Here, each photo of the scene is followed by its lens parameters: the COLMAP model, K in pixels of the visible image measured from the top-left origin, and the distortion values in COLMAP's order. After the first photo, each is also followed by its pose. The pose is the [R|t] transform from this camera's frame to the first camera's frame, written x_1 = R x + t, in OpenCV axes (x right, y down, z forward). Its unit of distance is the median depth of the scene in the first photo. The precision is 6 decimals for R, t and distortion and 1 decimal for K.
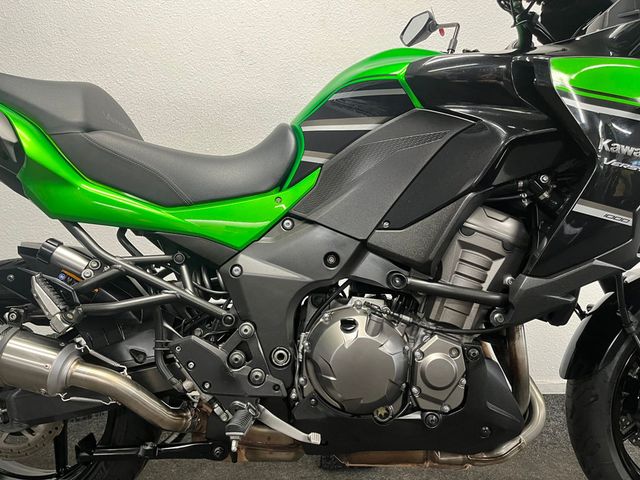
lens RADIAL K [[483.6, 0, 320.0], [0, 483.6, 240.0], [0, 0, 1]] dist [-0.004858, -0.010292]
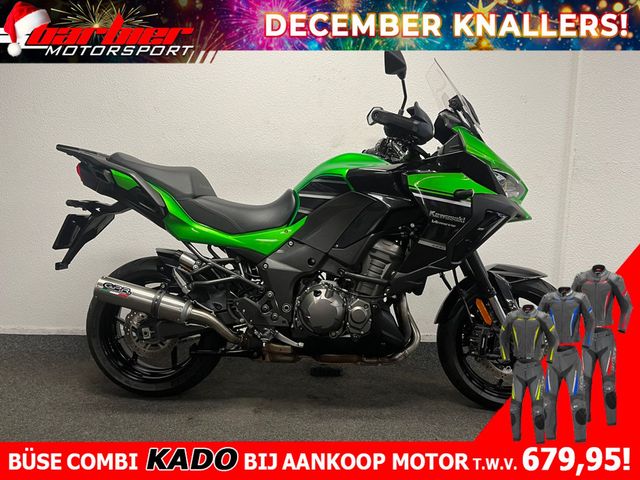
lens RADIAL K [[483.6, 0, 320.0], [0, 483.6, 240.0], [0, 0, 1]] dist [-0.004858, -0.010292]
pose [[0.998710, 0.013765, -0.048873, 0.163945], [-0.011428, 0.998793, 0.047778, -0.154076], [0.049472, -0.047158, 0.997662, -1.072878]]
